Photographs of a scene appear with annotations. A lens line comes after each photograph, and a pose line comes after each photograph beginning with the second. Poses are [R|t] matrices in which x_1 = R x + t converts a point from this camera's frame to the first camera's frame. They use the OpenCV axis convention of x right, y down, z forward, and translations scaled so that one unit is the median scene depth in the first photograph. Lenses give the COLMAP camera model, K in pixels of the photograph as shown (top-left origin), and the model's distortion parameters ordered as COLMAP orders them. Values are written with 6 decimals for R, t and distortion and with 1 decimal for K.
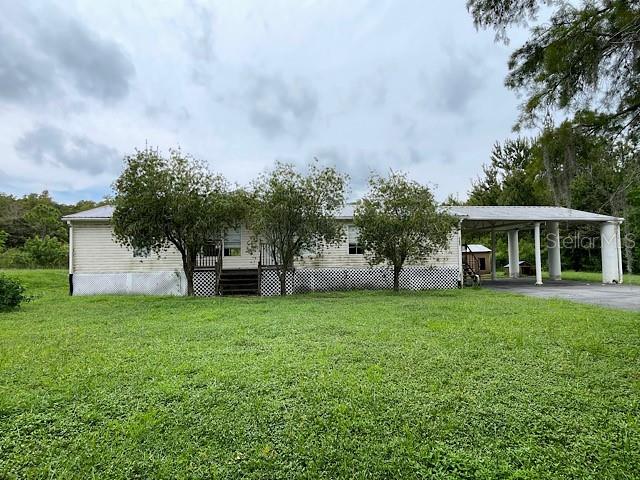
lens RADIAL K [[372.5, 0, 320.0], [0, 372.5, 240.0], [0, 0, 1]] dist [0.005854, -0.000387]
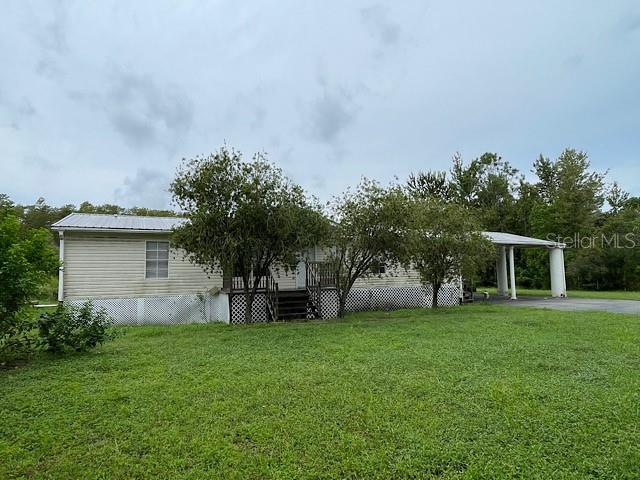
lens RADIAL K [[373.7, 0, 320.3], [0, 373.7, 253.4], [0, 0, 1]] dist [-0.000535, -0.003435]
pose [[0.945073, 0.014923, 0.326519, -0.356126], [-0.008569, 0.999745, -0.020888, 0.004713], [-0.326747, 0.016943, 0.944960, 0.092076]]
